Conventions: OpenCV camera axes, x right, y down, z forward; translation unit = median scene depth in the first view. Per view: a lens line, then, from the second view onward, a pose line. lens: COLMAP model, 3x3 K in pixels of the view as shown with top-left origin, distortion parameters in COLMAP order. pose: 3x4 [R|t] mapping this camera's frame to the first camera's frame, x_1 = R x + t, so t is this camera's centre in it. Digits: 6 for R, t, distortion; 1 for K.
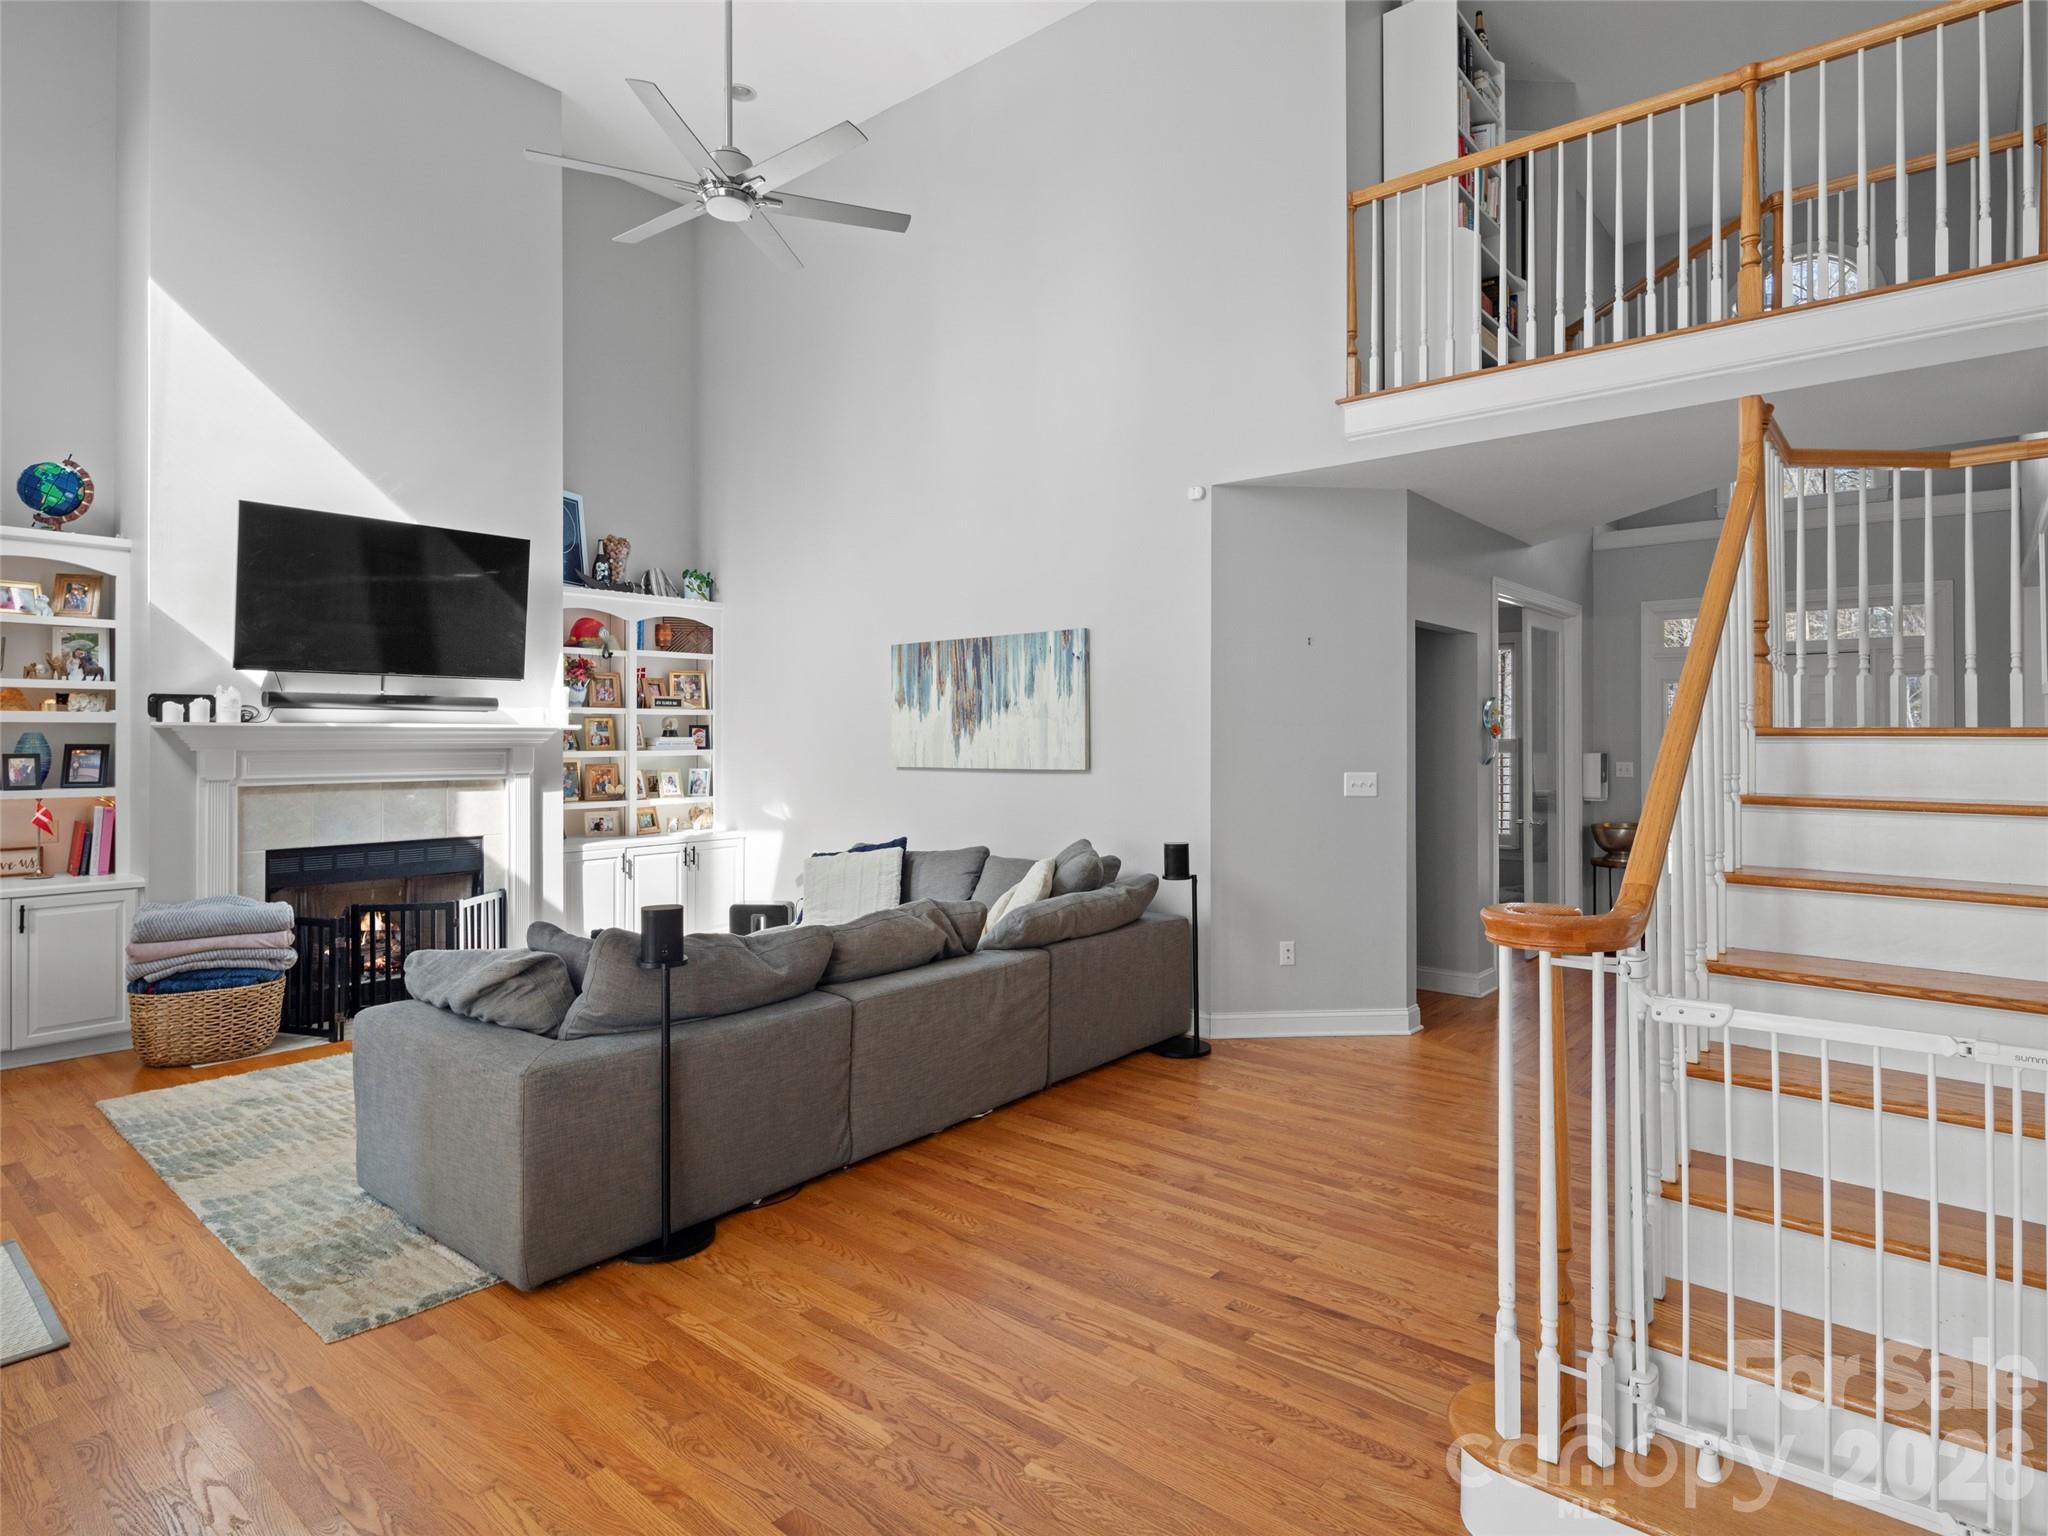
lens RADIAL K [[1137.7, 0, 1000.7], [0, 1137.7, 730.6], [0, 0, 1]] dist [0.013018, -0.003893]
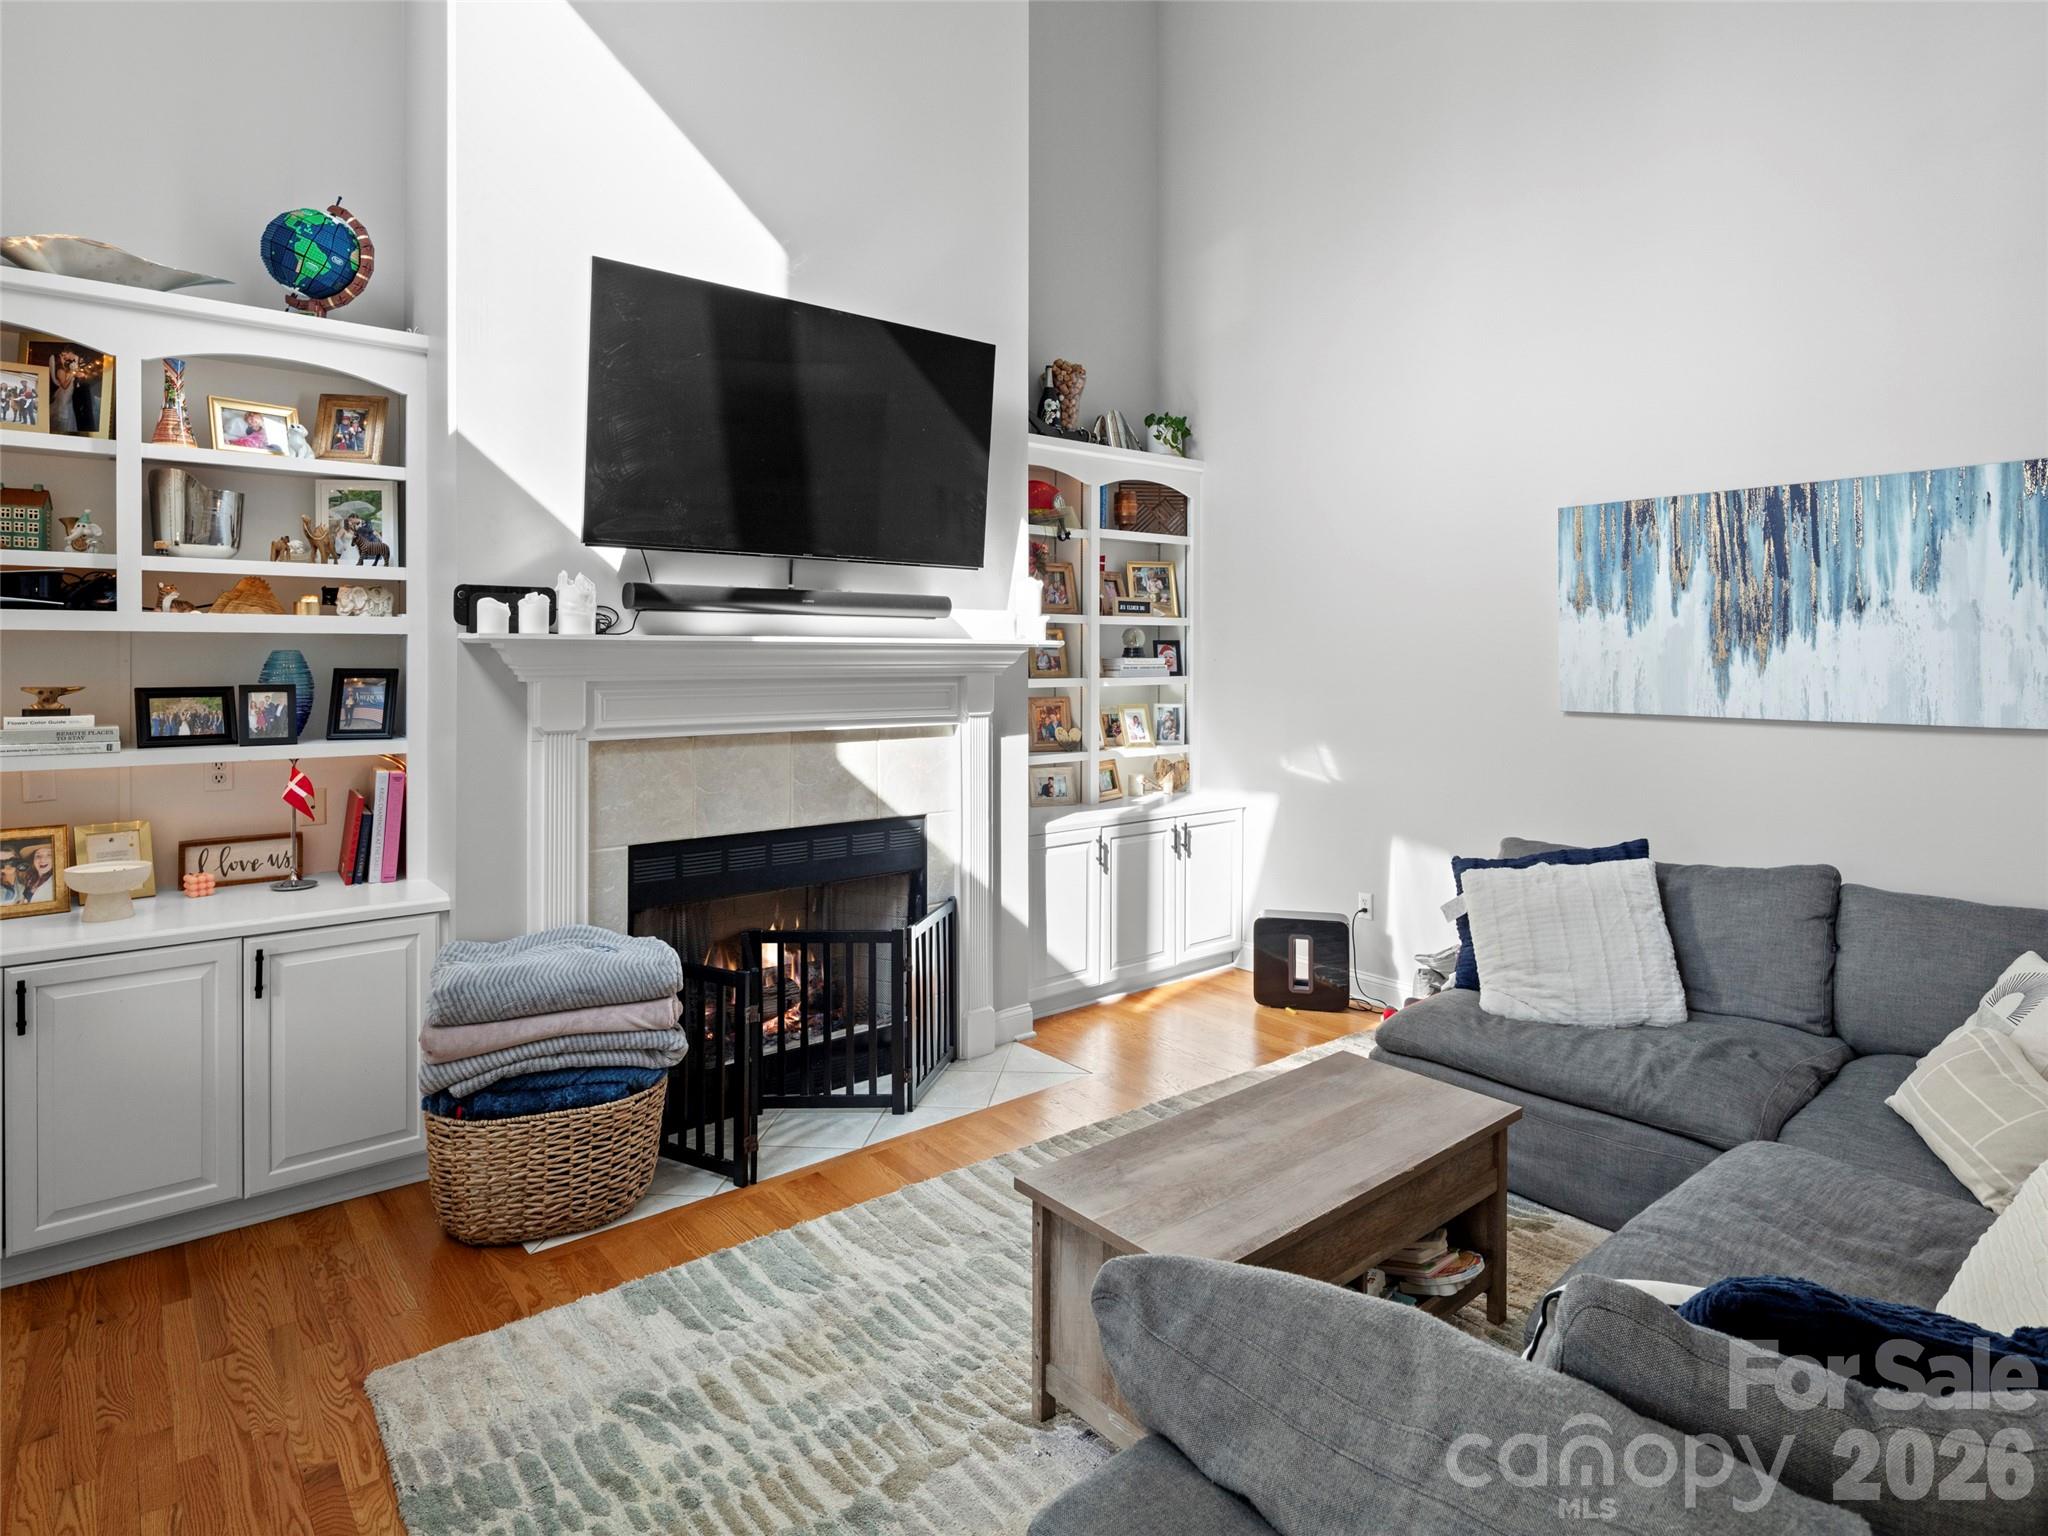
lens RADIAL K [[1137.7, 0, 1027.8], [0, 1137.7, 655.4], [0, 0, 1]] dist [0.013018, -0.003893]
pose [[0.985770, 0.005531, -0.168011, -0.320945], [-0.003944, 0.999944, 0.009778, -0.002682], [0.168056, -0.008976, 0.985737, 0.424994]]
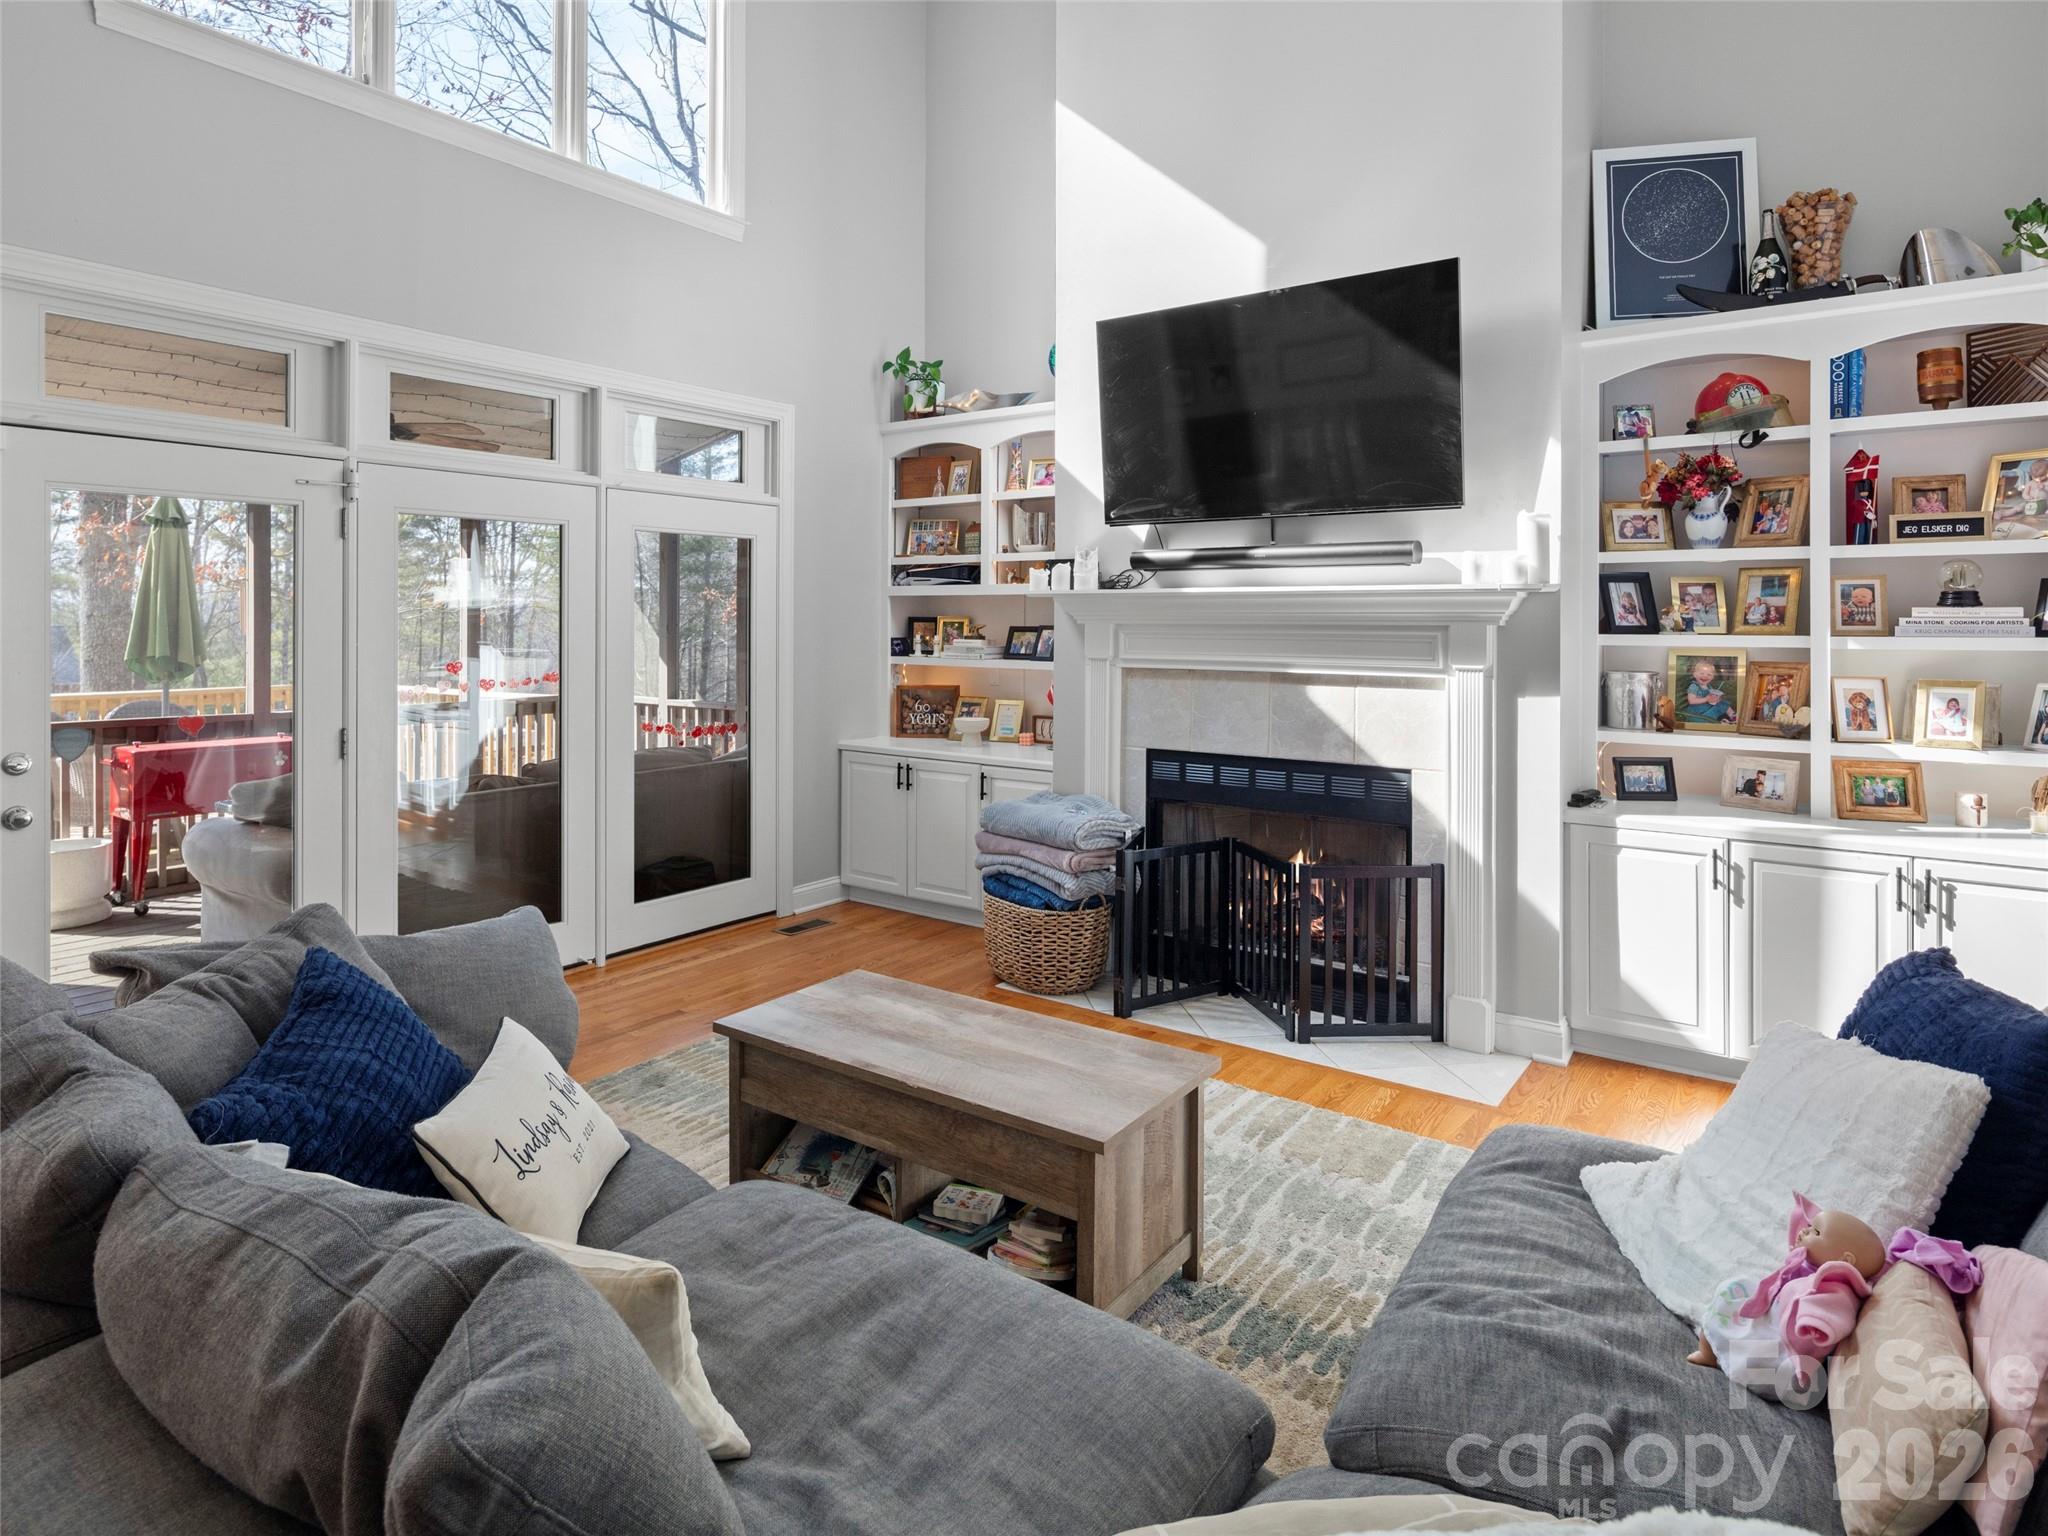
lens RADIAL K [[1137.7, 0, 1086.9], [0, 1137.7, 612.7], [0, 0, 1]] dist [0.013018, -0.003893]
pose [[0.109450, -0.004319, -0.993983, 0.143211], [0.002810, 0.999988, -0.004036, 0.011960], [0.993988, -0.002352, 0.109461, 0.838112]]
